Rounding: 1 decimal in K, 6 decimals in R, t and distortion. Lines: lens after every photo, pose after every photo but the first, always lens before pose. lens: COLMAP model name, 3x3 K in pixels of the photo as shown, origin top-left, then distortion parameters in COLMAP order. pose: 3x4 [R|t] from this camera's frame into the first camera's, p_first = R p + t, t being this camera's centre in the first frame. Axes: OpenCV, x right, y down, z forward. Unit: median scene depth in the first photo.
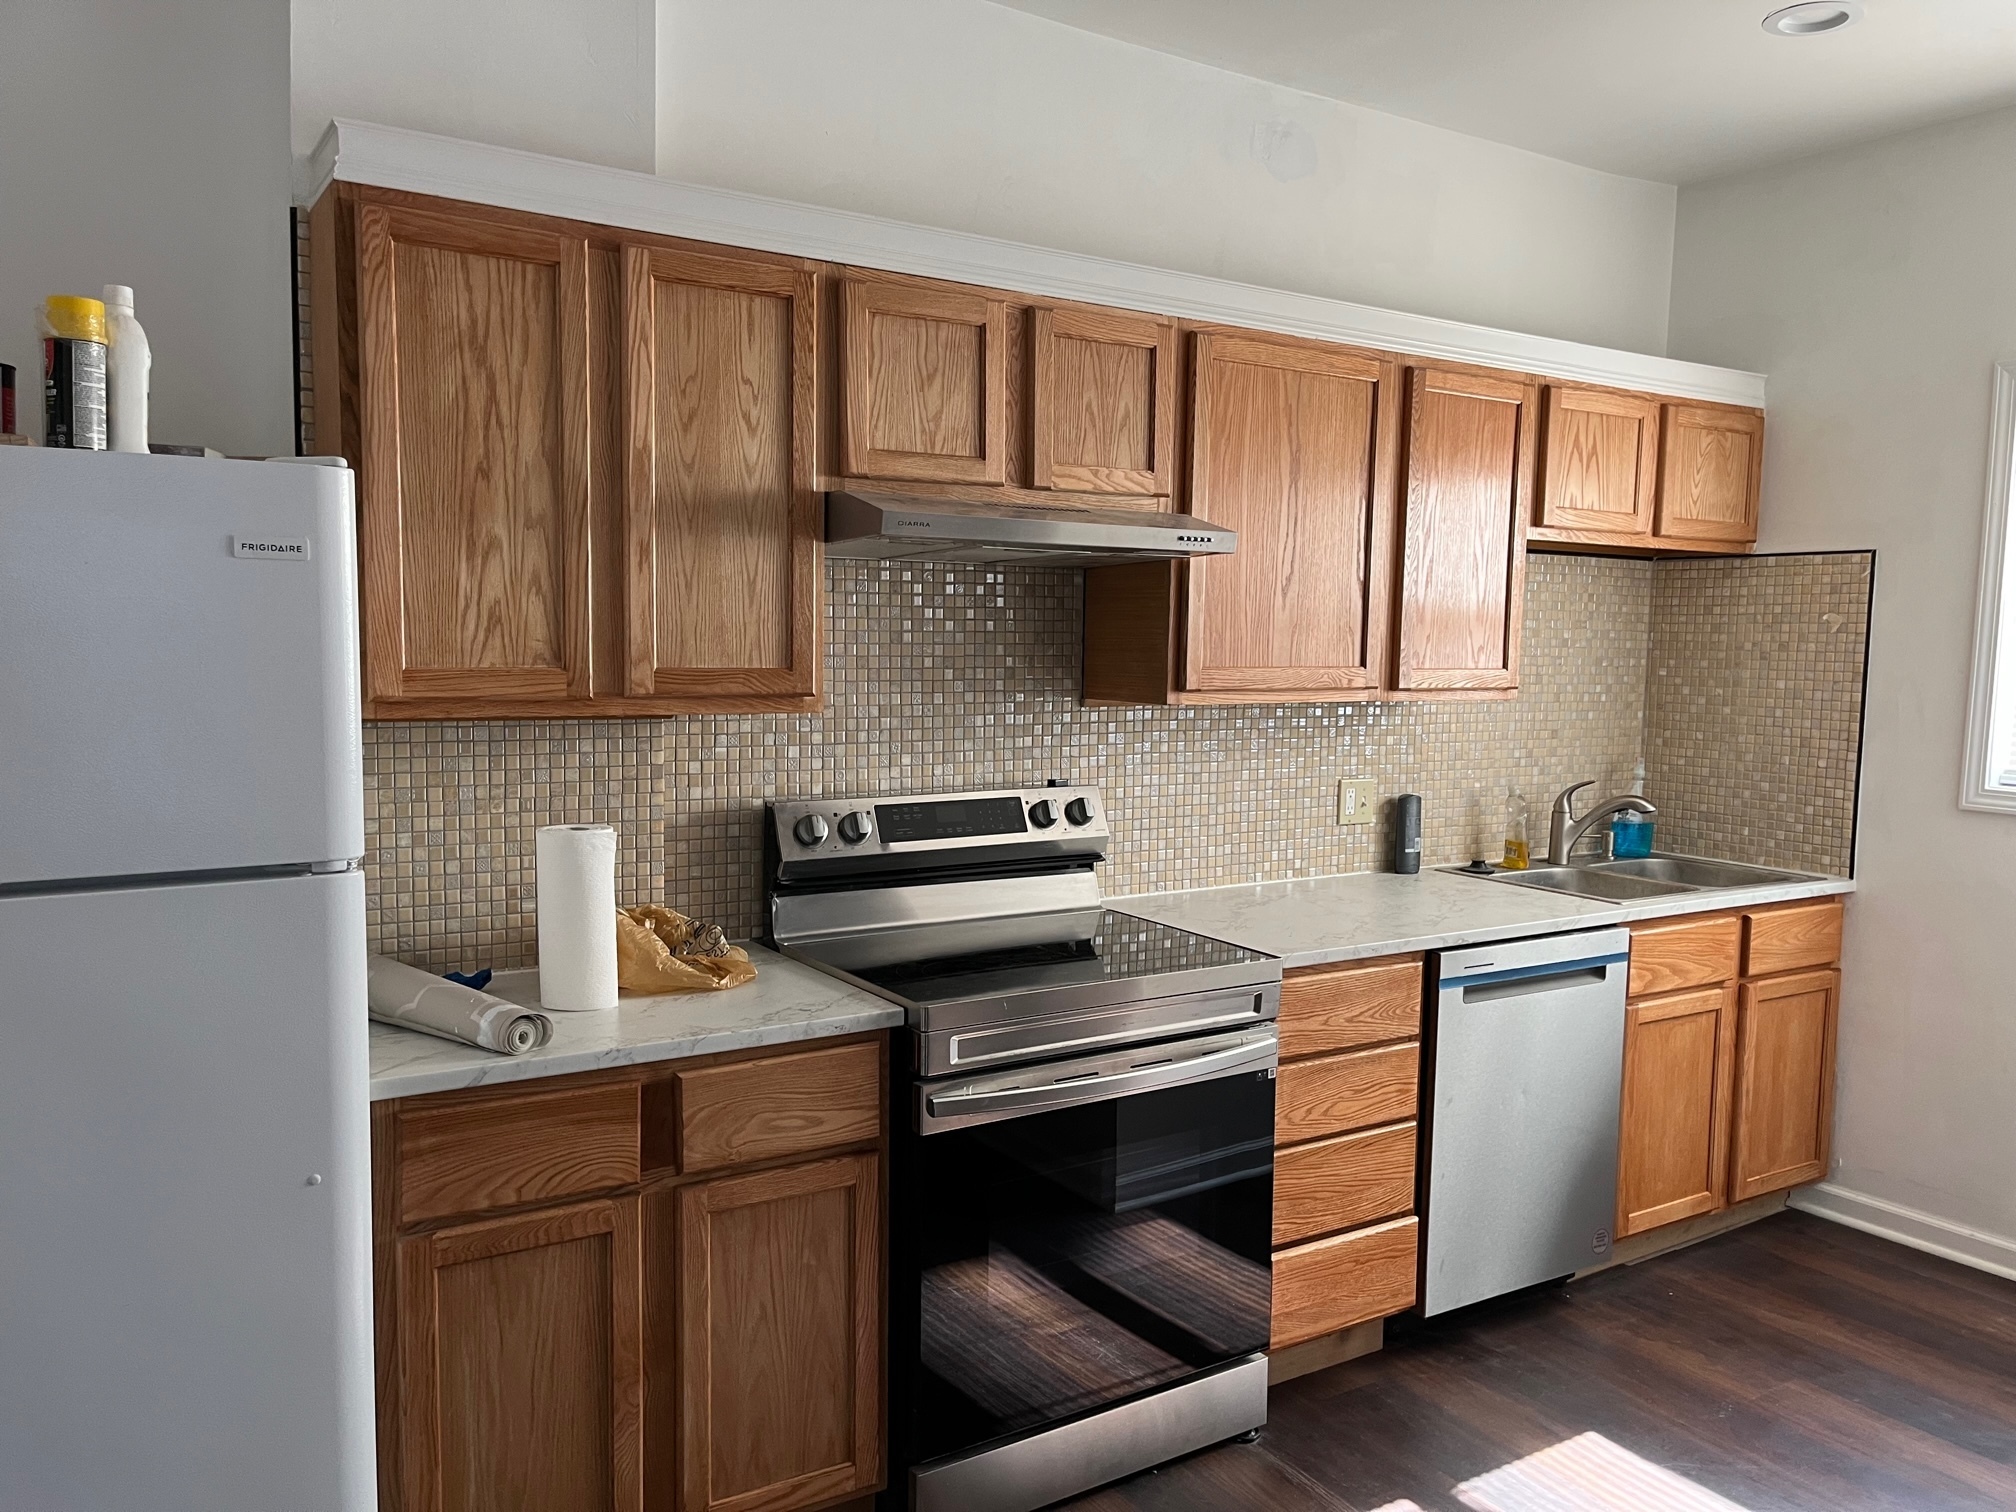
lens RADIAL K [[1544.2, 0, 1014.2], [0, 1544.2, 785.1], [0, 0, 1]] dist [0.089191, -0.114608]
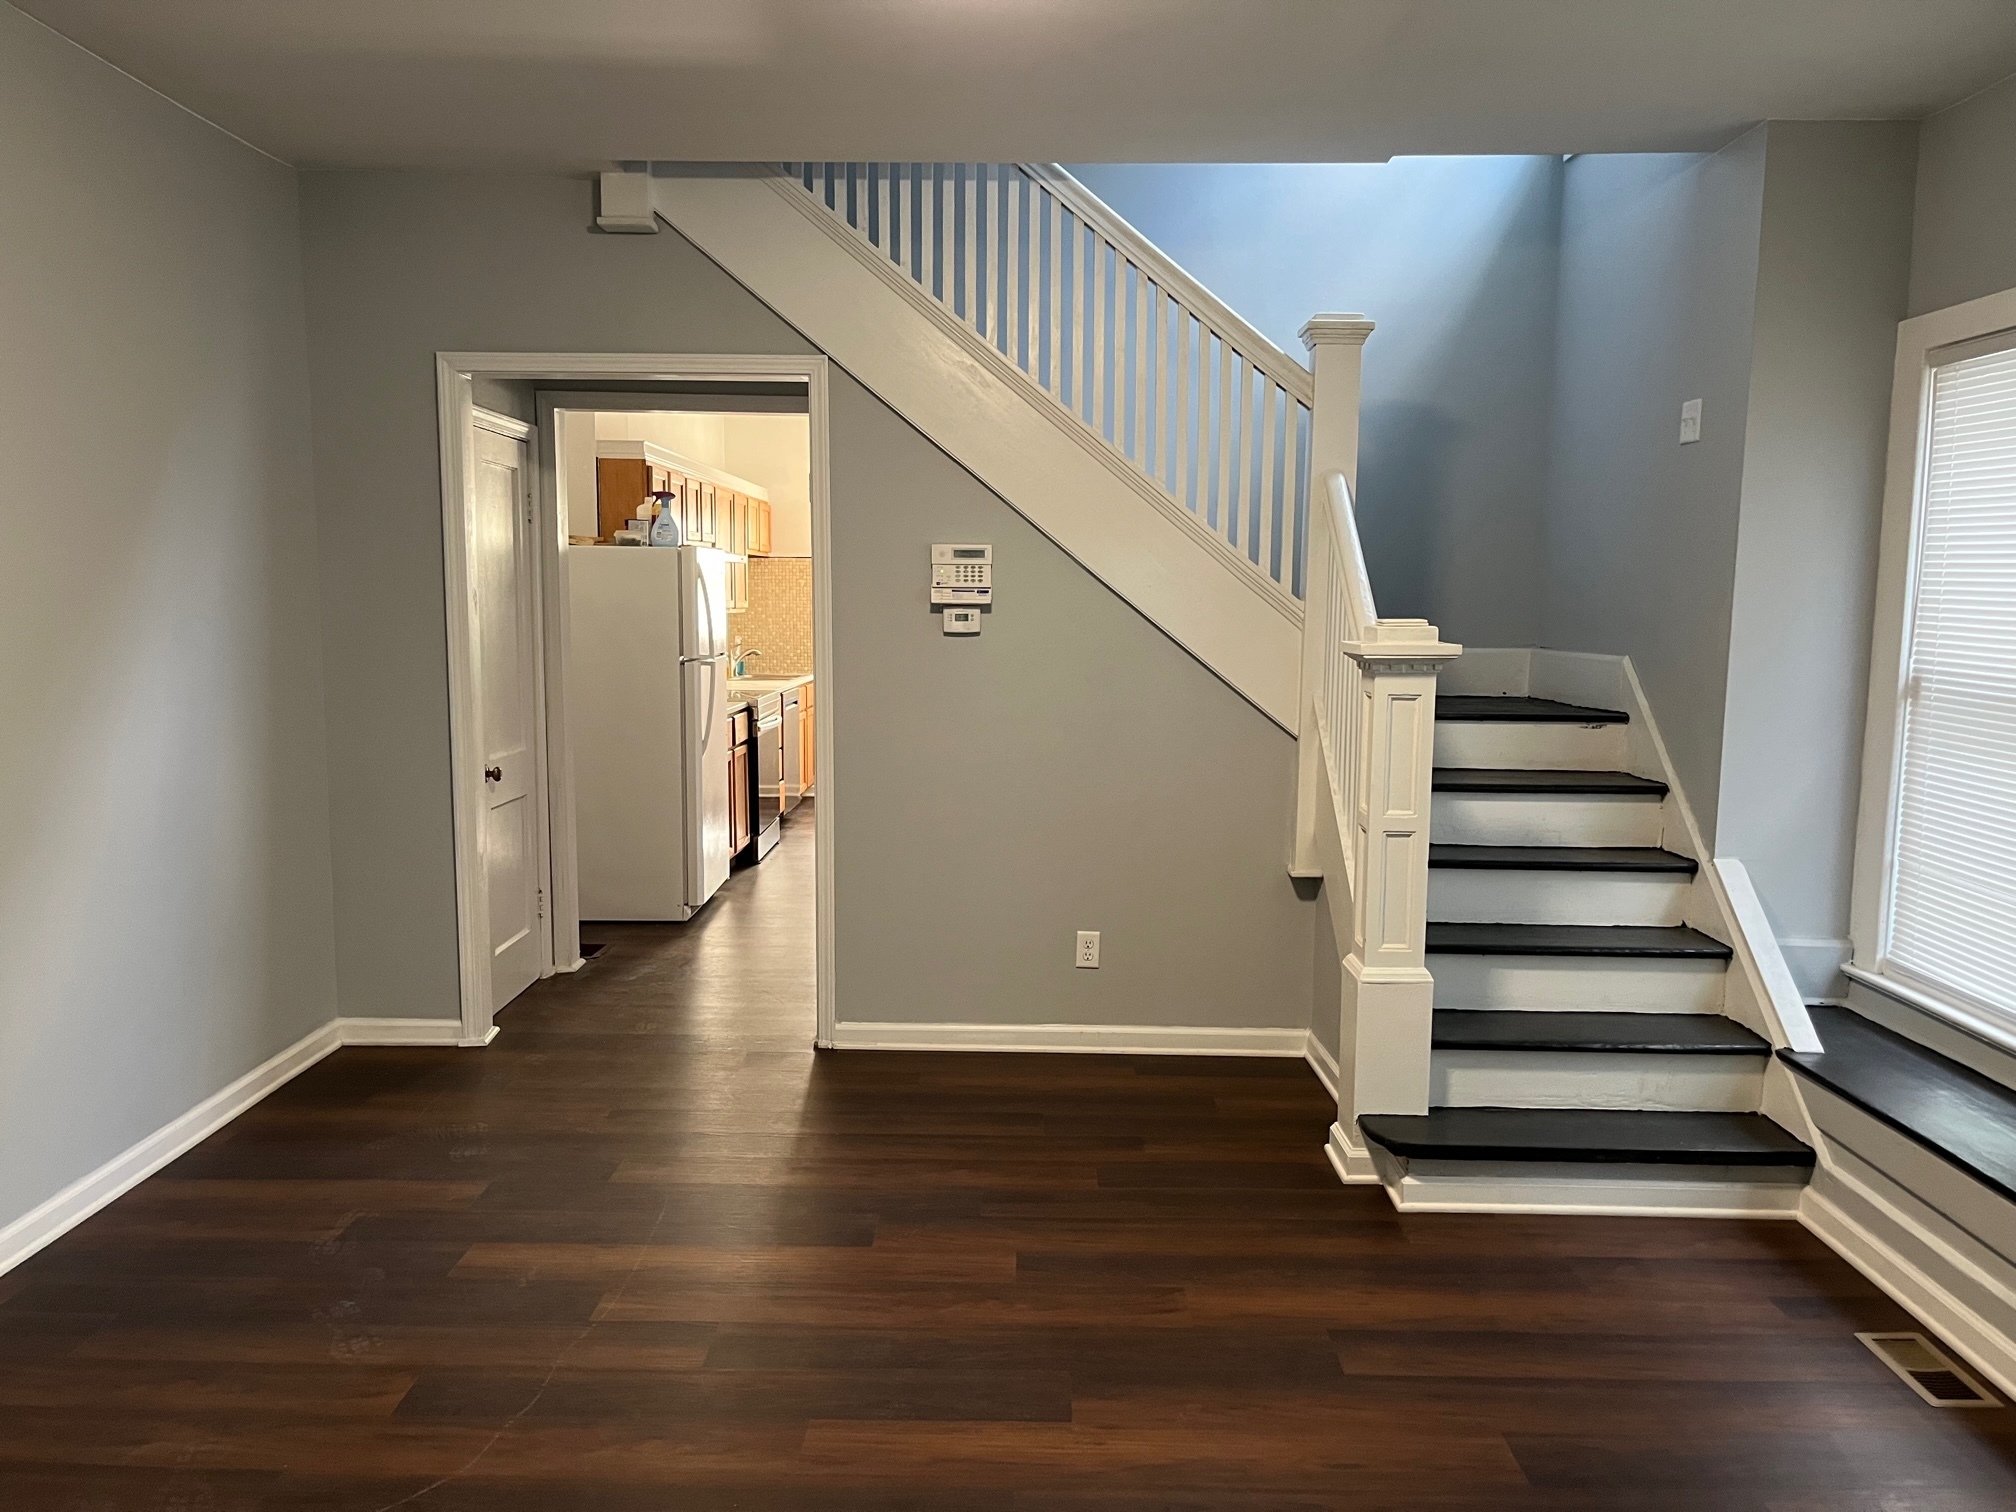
lens RADIAL K [[1544.2, 0, 1014.2], [0, 1544.2, 785.1], [0, 0, 1]] dist [0.089191, -0.114608]
pose [[0.557096, -0.115383, 0.822394, -1.529894], [0.083543, 0.993064, 0.082736, 0.055778], [-0.826235, 0.022613, 0.562871, -0.823011]]
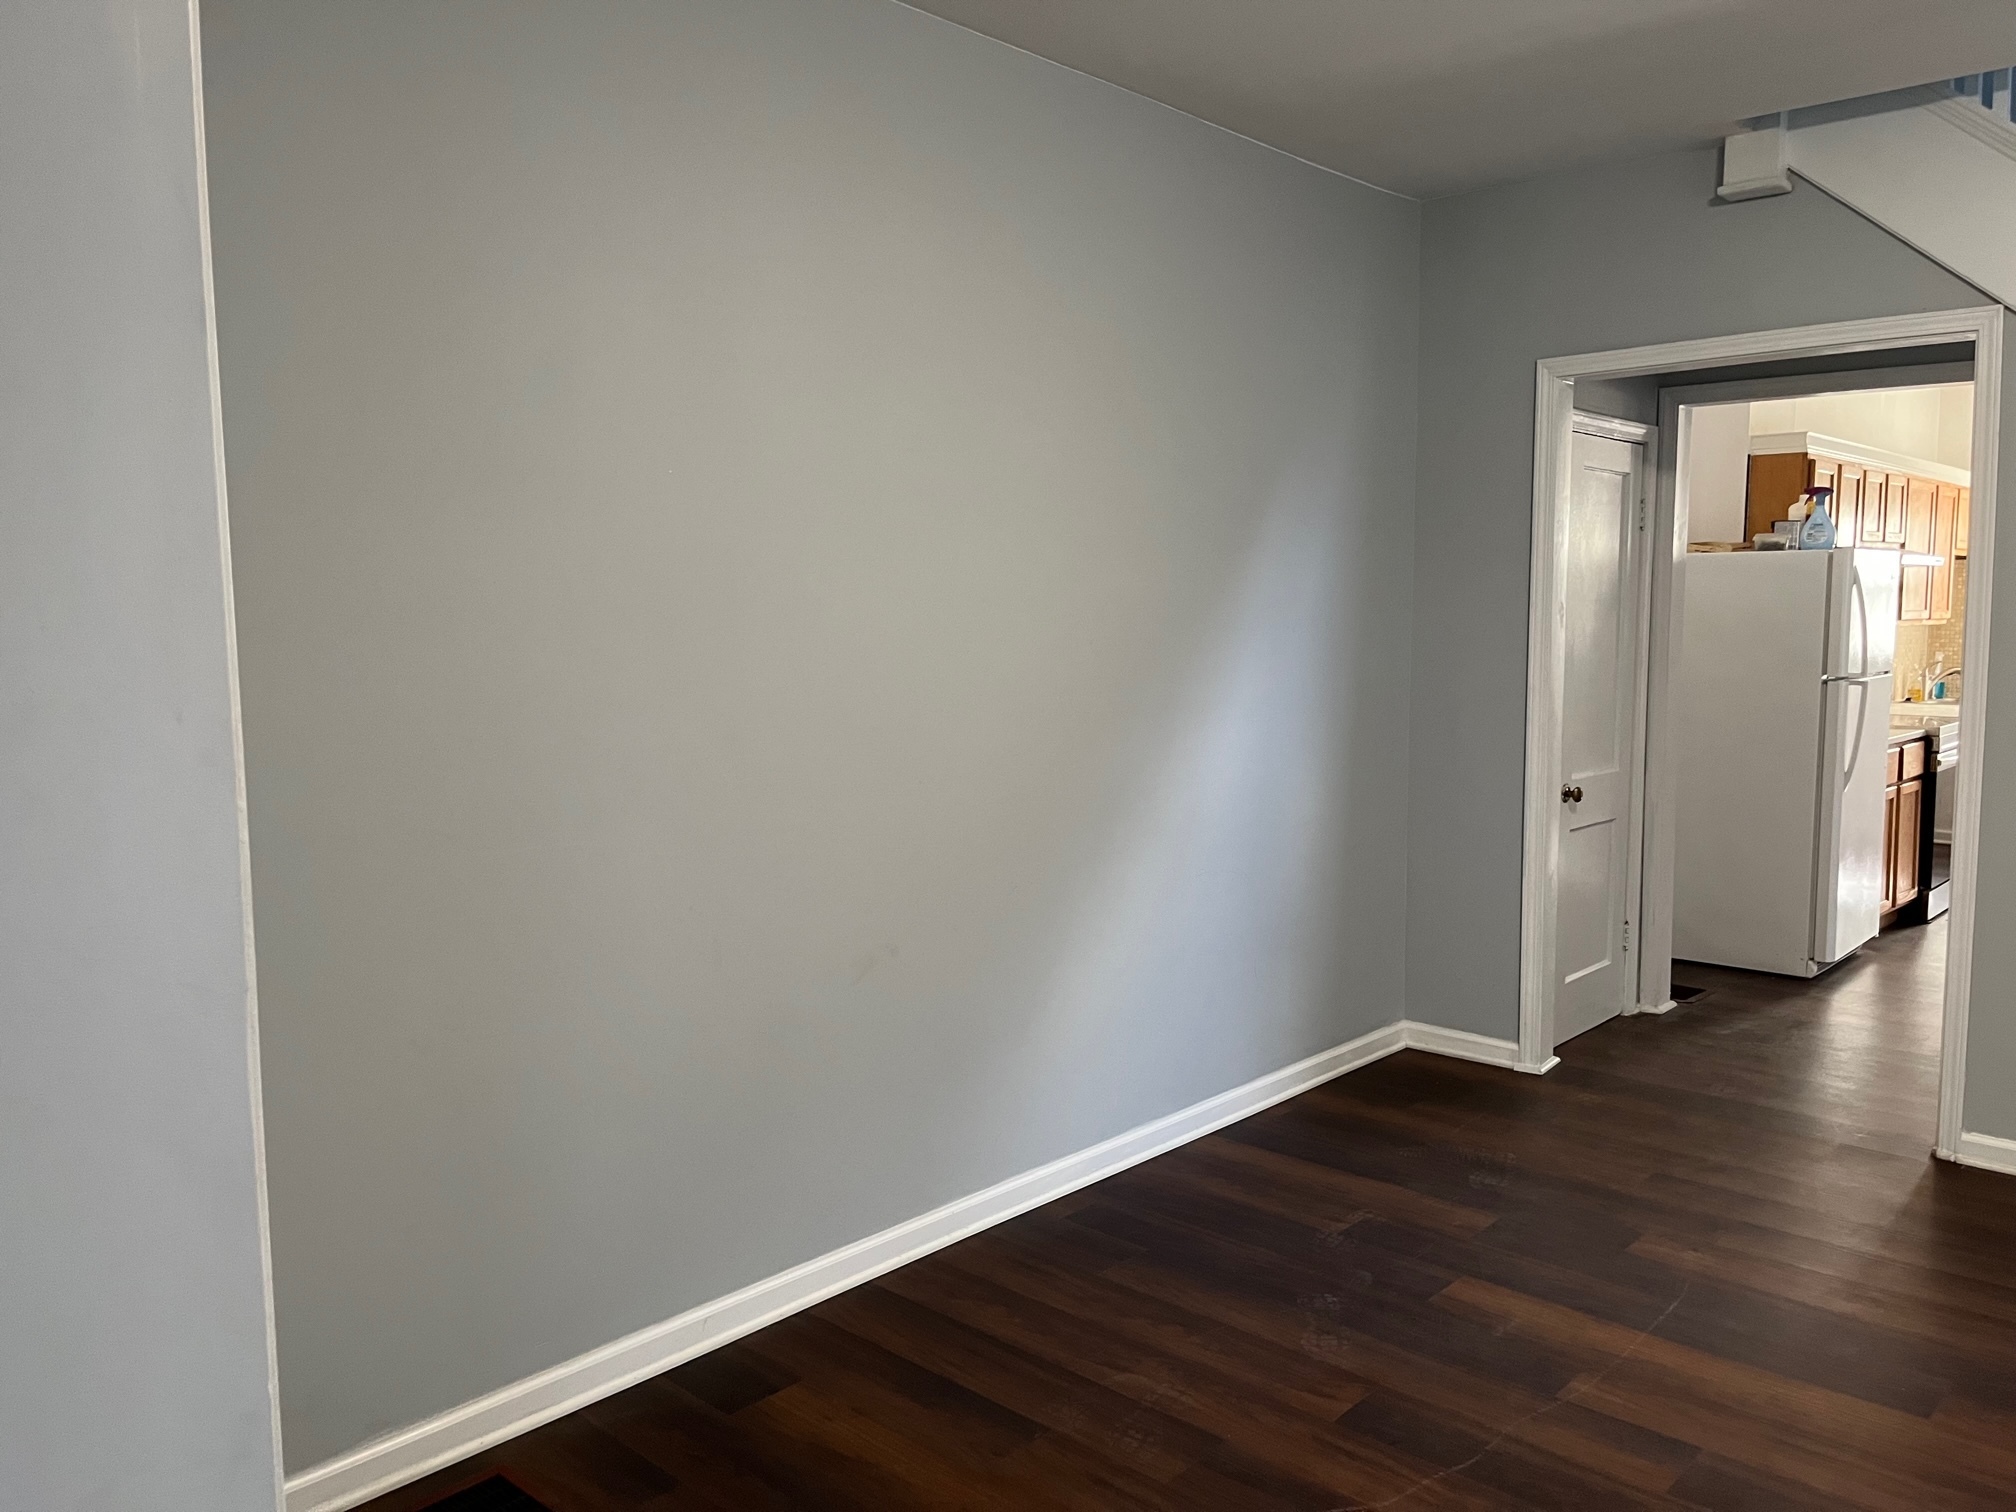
lens RADIAL K [[1544.2, 0, 1014.2], [0, 1544.2, 785.1], [0, 0, 1]] dist [0.089191, -0.114608]
pose [[0.970081, -0.050907, 0.237383, -1.432909], [0.047138, 0.998656, 0.021531, 0.062379], [-0.238160, -0.009697, 0.971178, -0.836839]]
